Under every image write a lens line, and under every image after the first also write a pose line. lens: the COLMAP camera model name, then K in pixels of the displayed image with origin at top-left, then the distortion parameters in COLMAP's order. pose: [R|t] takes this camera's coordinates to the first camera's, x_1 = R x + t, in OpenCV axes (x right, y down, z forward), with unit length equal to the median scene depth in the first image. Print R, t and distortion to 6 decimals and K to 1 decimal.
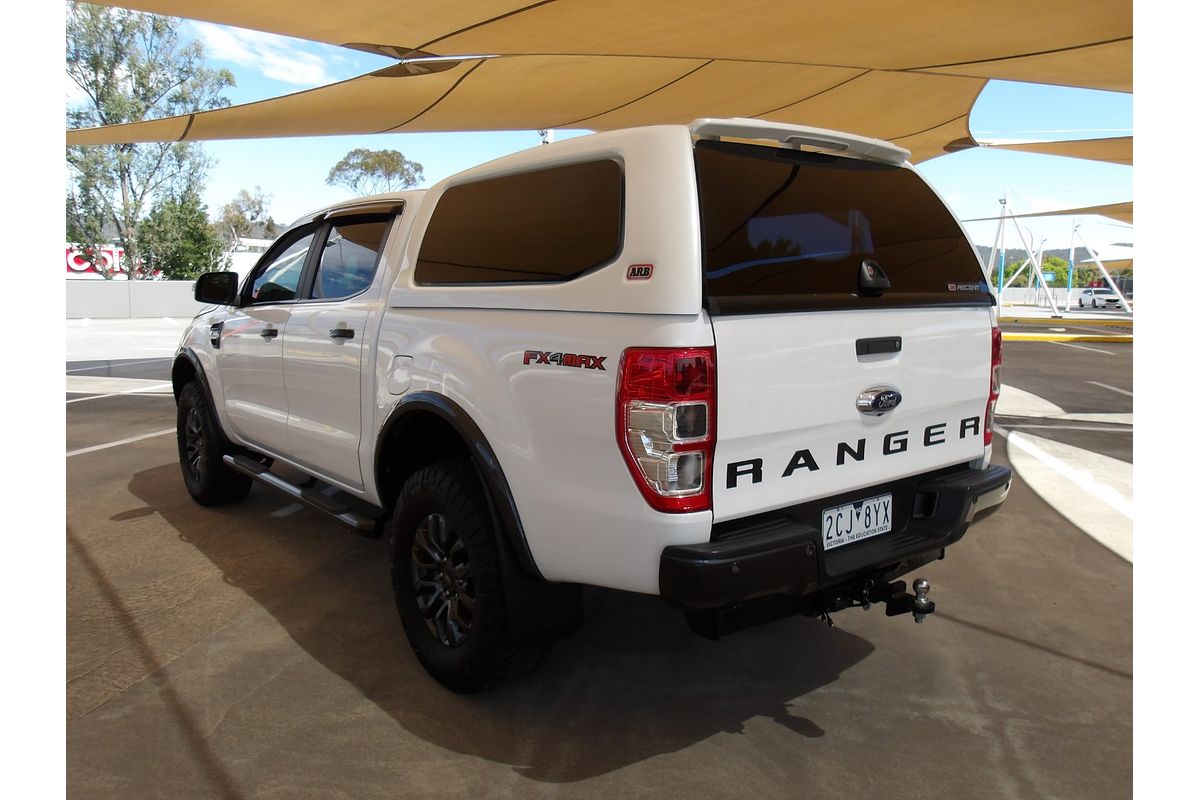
lens RADIAL K [[874.8, 0, 605.5], [0, 874.8, 399.0], [0, 0, 1]] dist [0.005969, 0.007277]
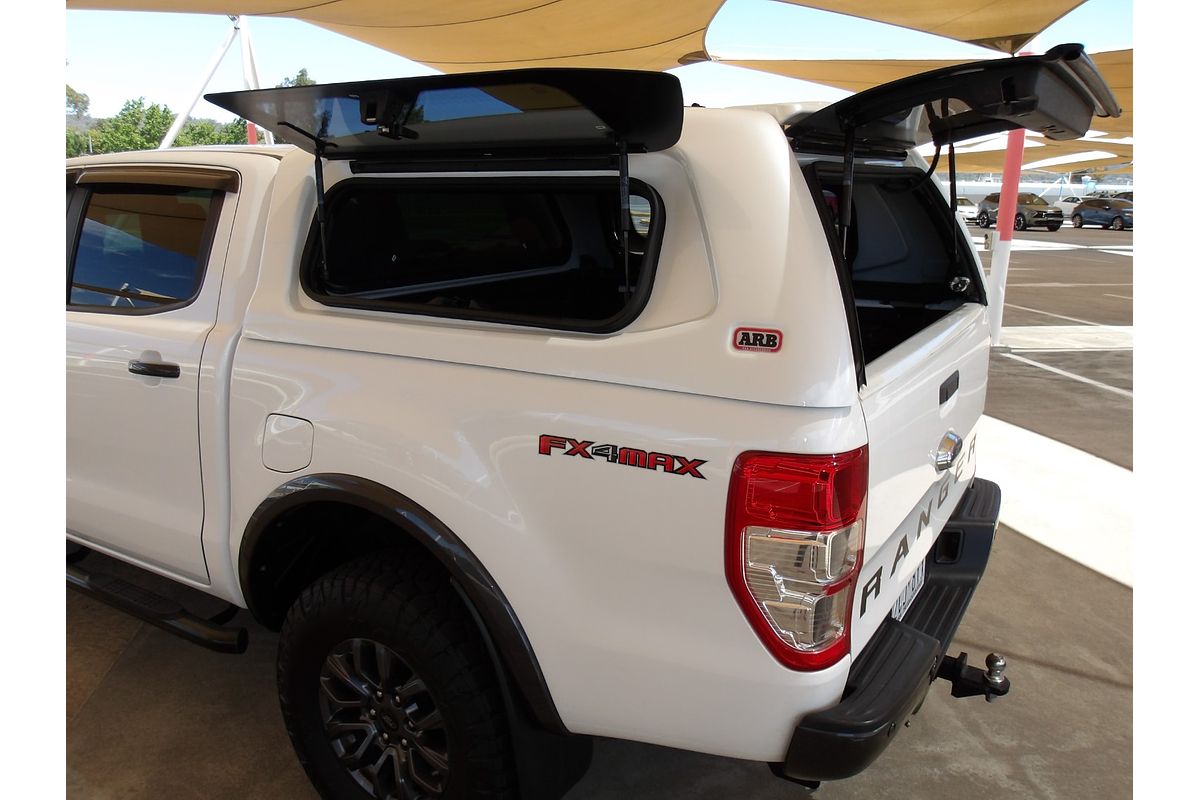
lens RADIAL K [[881.4, 0, 600.0], [0, 881.4, 400.0], [0, 0, 1]] dist [-0.001536, -0.003139]
pose [[0.945579, -0.075492, 0.316515, -0.245129], [0.040054, 0.992322, 0.117019, -0.149169], [-0.322918, -0.097973, 0.941342, 0.305779]]
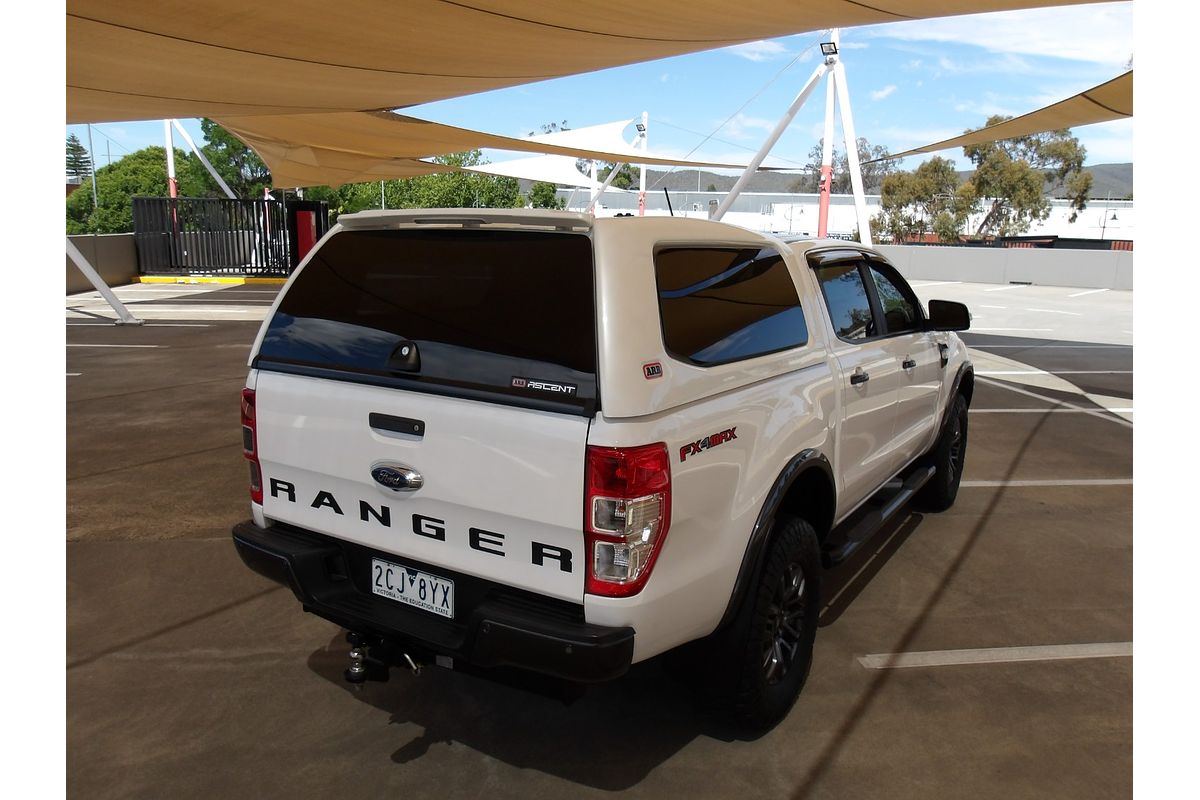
lens RADIAL K [[874.8, 0, 605.5], [0, 874.8, 399.0], [0, 0, 1]] dist [0.005969, 0.007277]
pose [[0.327417, 0.178647, -0.927838, 1.261411], [-0.144079, 0.979920, 0.137833, -0.250947], [0.933831, 0.088553, 0.346582, 0.816448]]
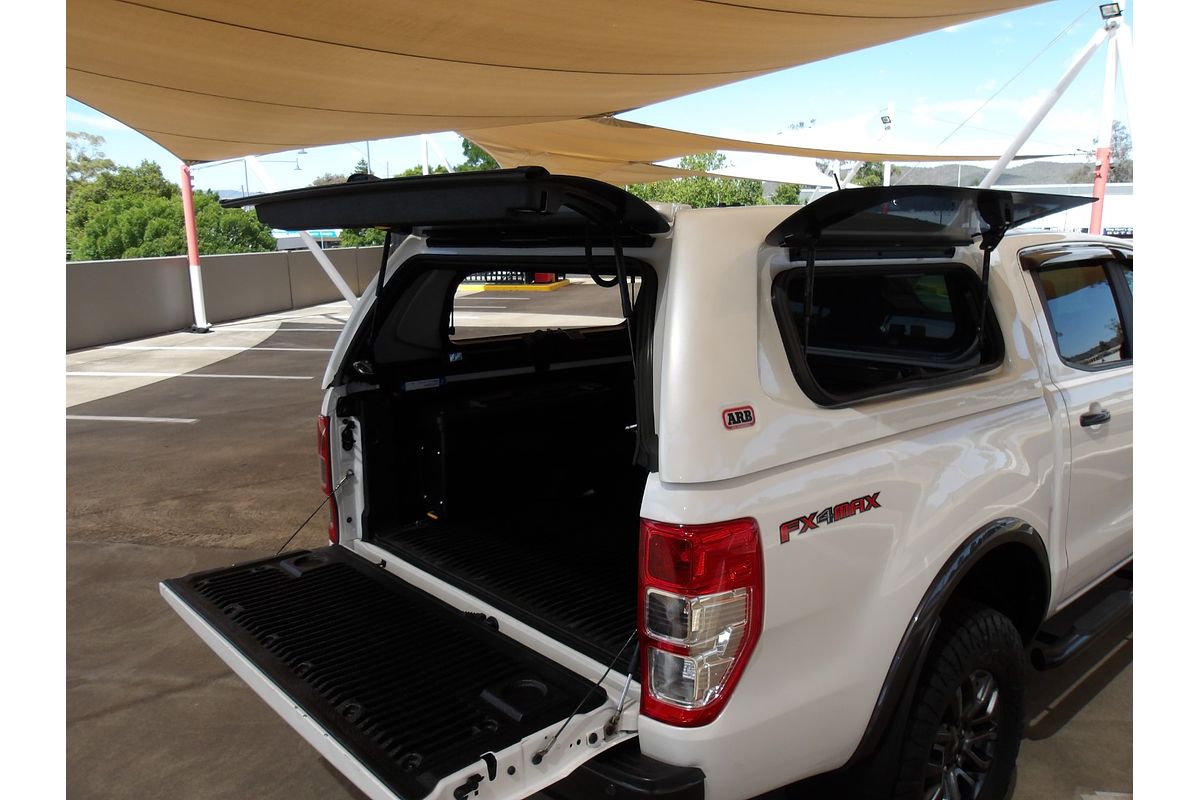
lens RADIAL K [[877.6, 0, 604.5], [0, 877.6, 406.0], [0, 0, 1]] dist [0.007631, 0.006394]
pose [[0.063059, 0.186453, -0.980438, 1.061452], [-0.128104, 0.975779, 0.177328, -0.274591], [0.989754, 0.114416, 0.085417, 1.023224]]
